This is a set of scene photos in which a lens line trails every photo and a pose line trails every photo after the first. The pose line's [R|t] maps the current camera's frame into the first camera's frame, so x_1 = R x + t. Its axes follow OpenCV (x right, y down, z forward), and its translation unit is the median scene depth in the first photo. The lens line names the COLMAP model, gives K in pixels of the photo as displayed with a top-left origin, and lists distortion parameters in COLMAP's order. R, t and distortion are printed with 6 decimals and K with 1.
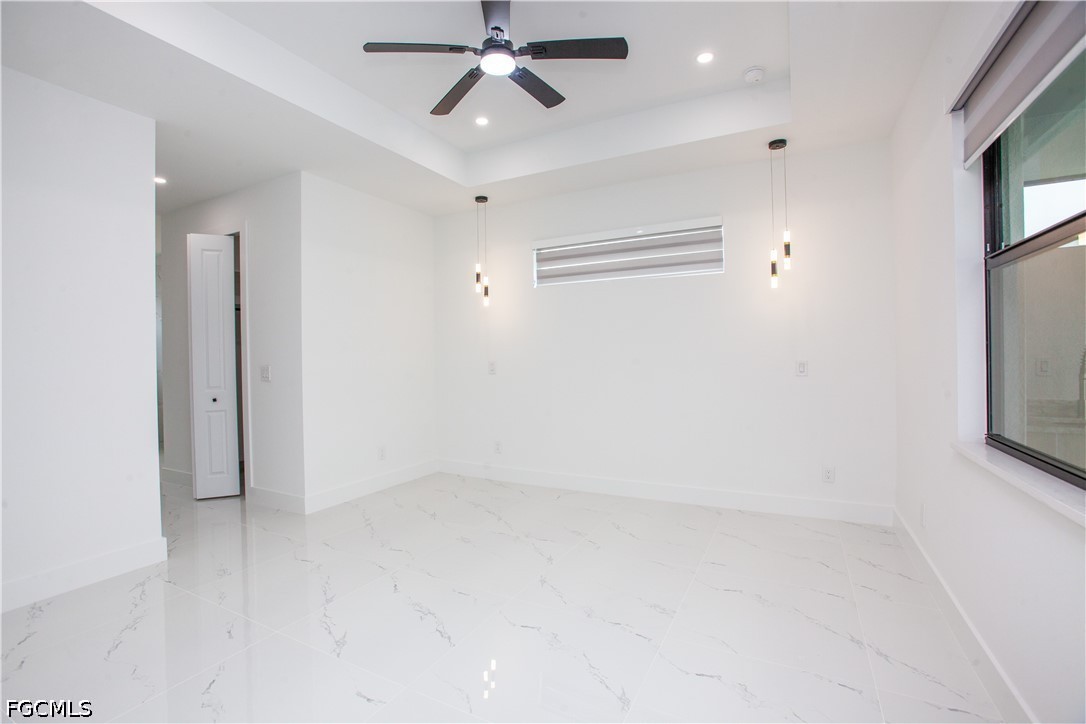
lens RADIAL K [[501.4, 0, 536.1], [0, 501.4, 359.0], [0, 0, 1]] dist [-0.041879, 0.000276]
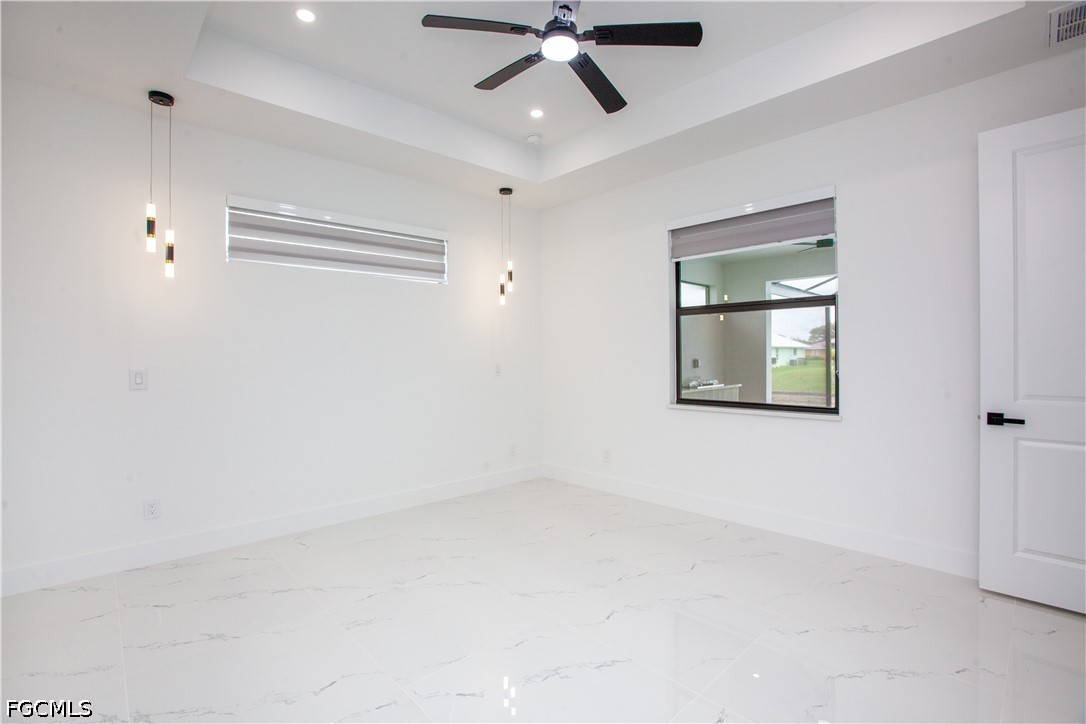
lens RADIAL K [[501.4, 0, 536.1], [0, 501.4, 359.0], [0, 0, 1]] dist [-0.041879, 0.000276]
pose [[0.329651, 0.004069, 0.944094, -0.595459], [0.011777, 0.999895, -0.008422, 0.003631], [-0.944029, 0.013895, 0.329569, 0.447635]]
